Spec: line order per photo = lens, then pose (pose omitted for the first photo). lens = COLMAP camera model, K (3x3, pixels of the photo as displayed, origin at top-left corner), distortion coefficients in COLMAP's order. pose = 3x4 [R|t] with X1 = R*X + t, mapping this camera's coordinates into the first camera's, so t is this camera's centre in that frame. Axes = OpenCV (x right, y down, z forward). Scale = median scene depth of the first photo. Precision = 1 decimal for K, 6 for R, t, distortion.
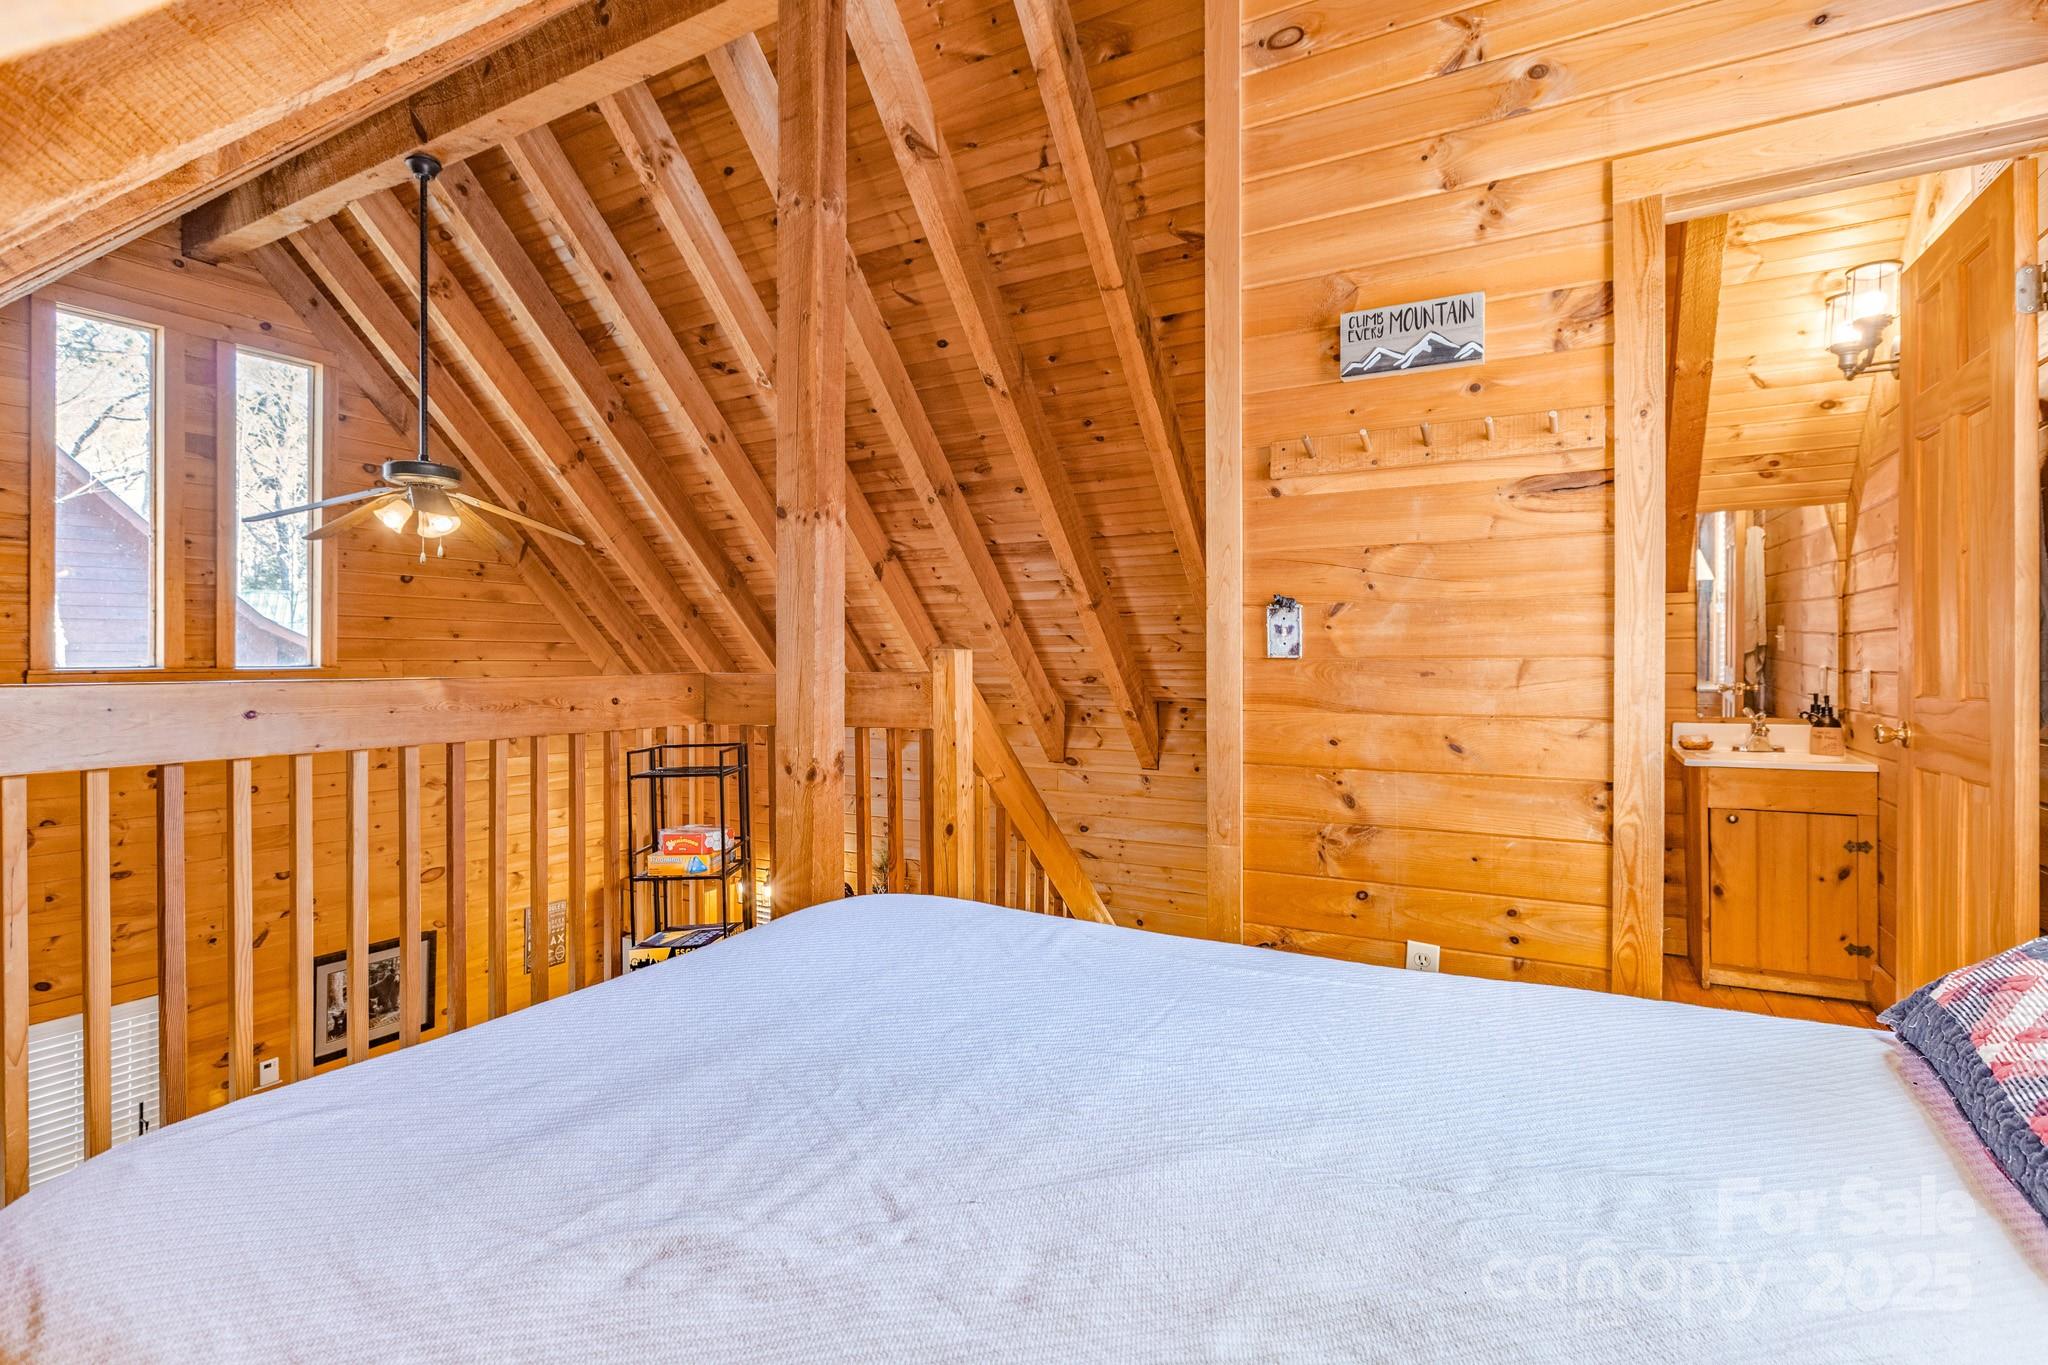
lens RADIAL K [[925.0, 0, 1035.4], [0, 925.0, 678.2], [0, 0, 1]] dist [0.002813, -0.000072]
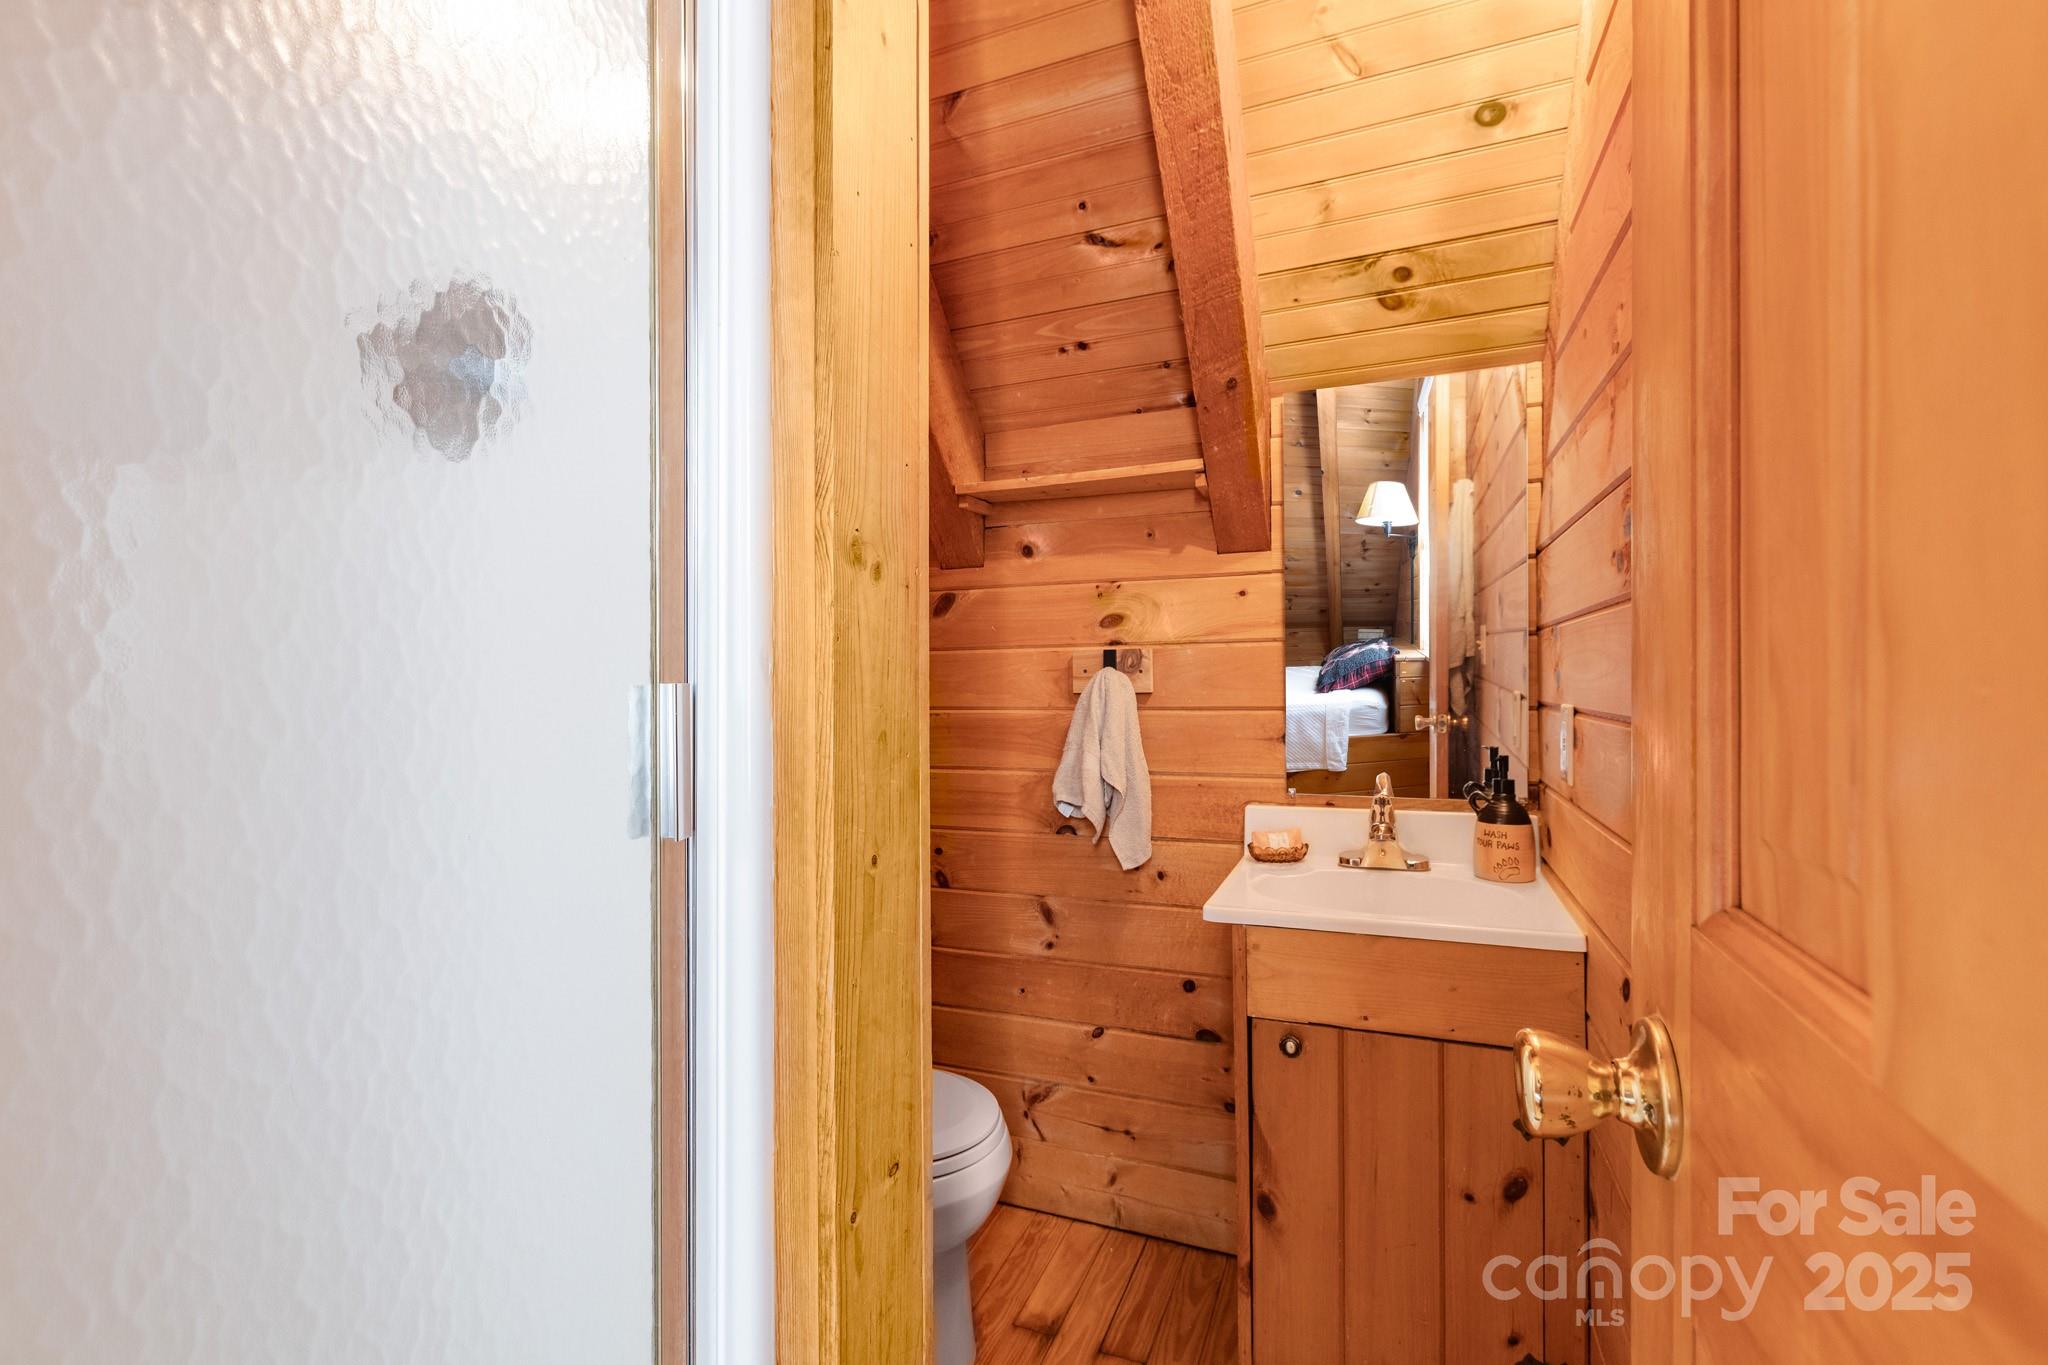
lens RADIAL K [[925.0, 0, 1002.6], [0, 925.0, 694.6], [0, 0, 1]] dist [0.002813, -0.000072]
pose [[0.992346, -0.003395, 0.123444, 0.538392], [0.003485, 0.999994, -0.000520, -0.014034], [-0.123441, 0.000947, 0.992351, 0.556644]]
